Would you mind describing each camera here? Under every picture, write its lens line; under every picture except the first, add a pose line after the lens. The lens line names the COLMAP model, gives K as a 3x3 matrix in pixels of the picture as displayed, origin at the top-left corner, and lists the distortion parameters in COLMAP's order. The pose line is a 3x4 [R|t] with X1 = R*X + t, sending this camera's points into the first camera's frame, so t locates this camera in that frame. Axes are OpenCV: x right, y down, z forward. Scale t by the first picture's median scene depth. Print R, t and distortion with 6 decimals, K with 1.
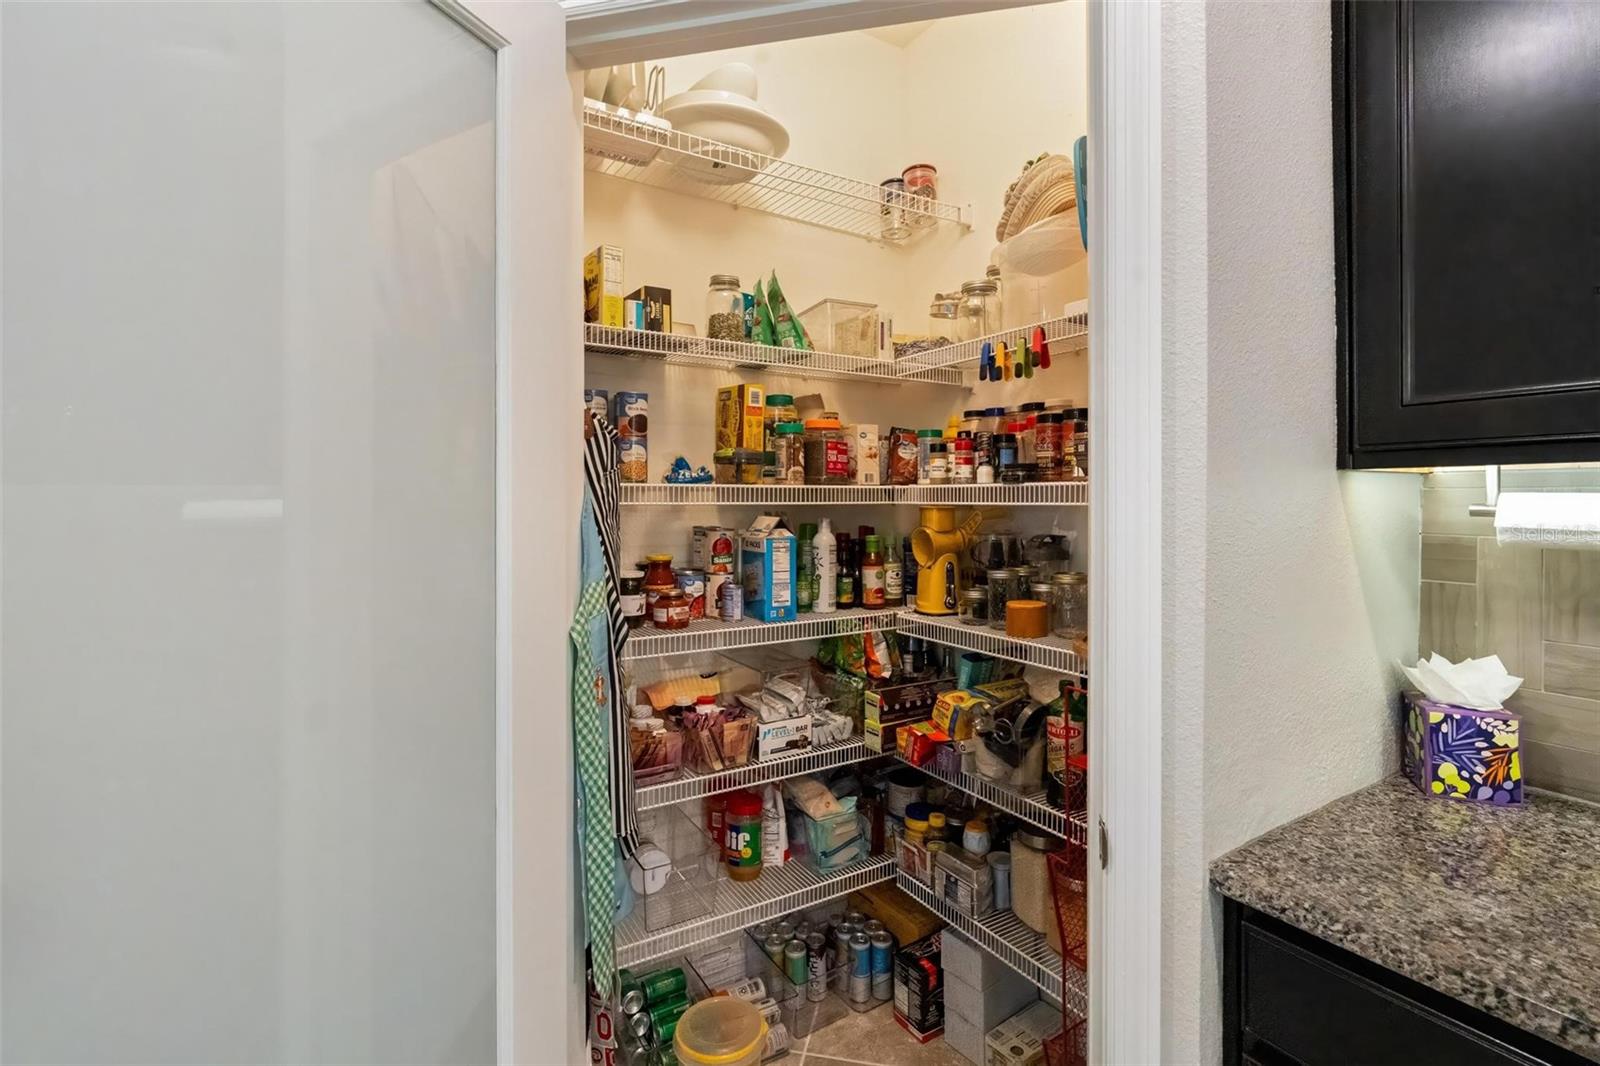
lens RADIAL K [[743.3, 0, 796.3], [0, 743.3, 511.6], [0, 0, 1]] dist [-0.003165, 0.000127]
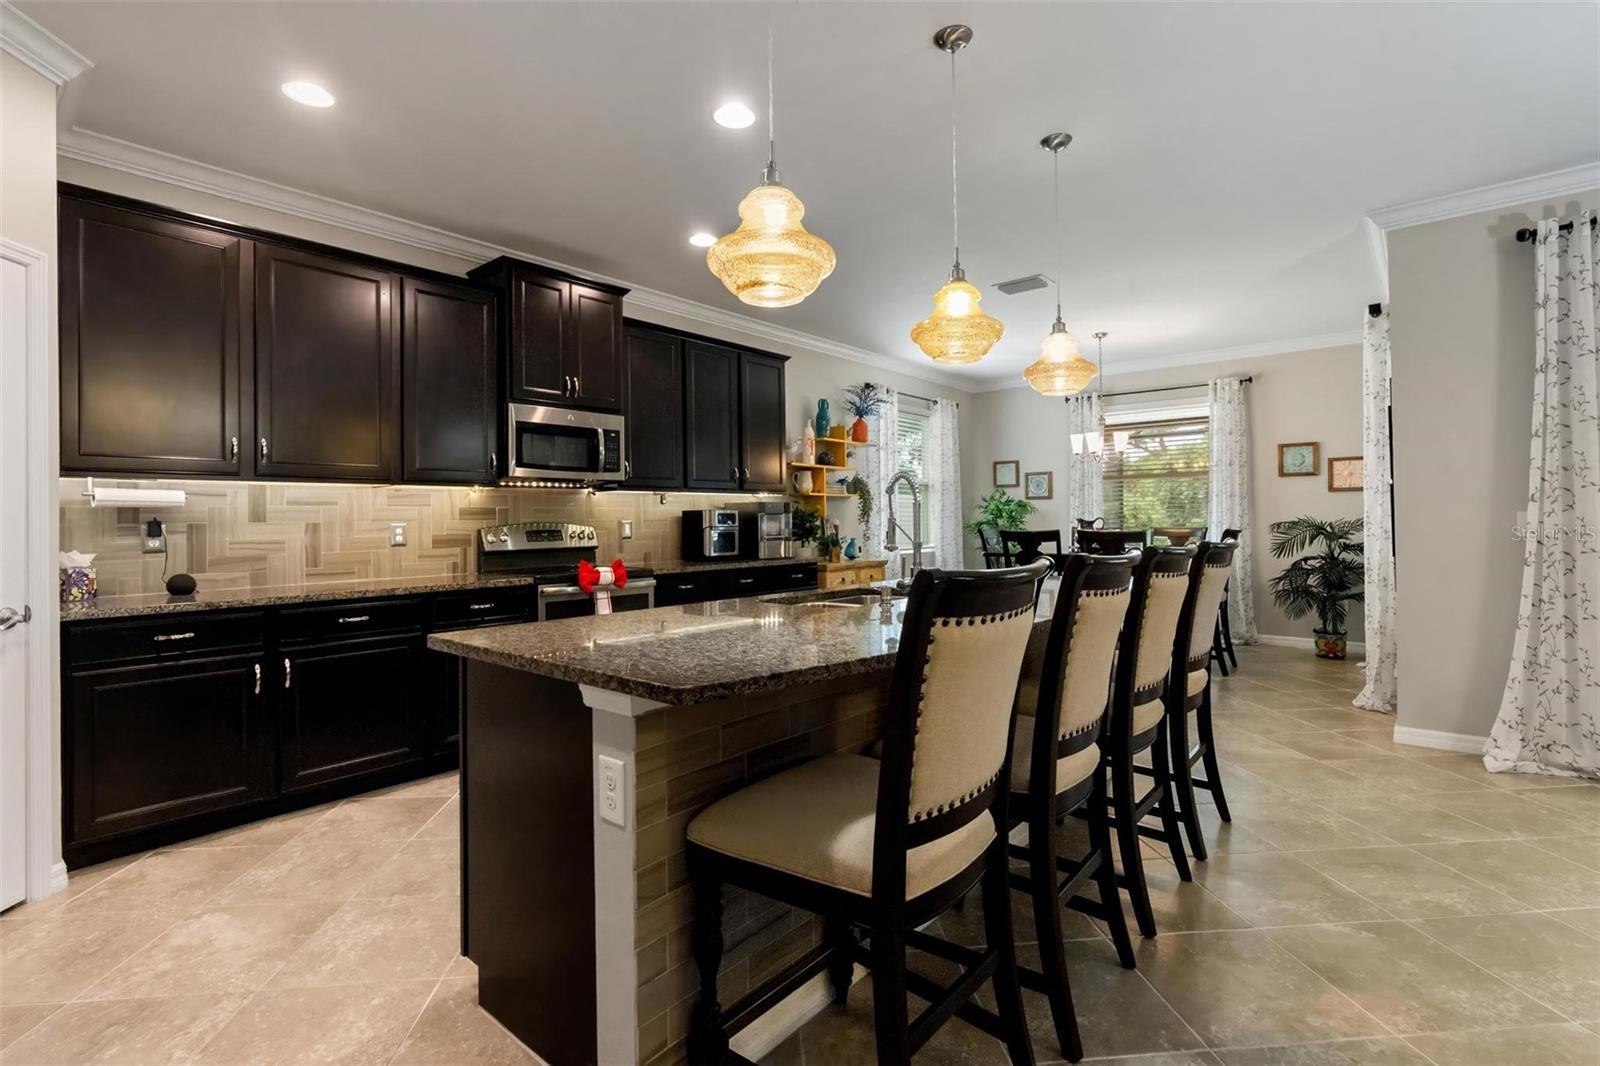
lens RADIAL K [[743.3, 0, 796.3], [0, 743.3, 511.6], [0, 0, 1]] dist [-0.003165, 0.000127]
pose [[-0.311917, 0.016364, 0.949968, -2.480703], [0.014864, 0.999813, -0.012342, 0.134430], [-0.949993, 0.010270, -0.312102, -0.644689]]
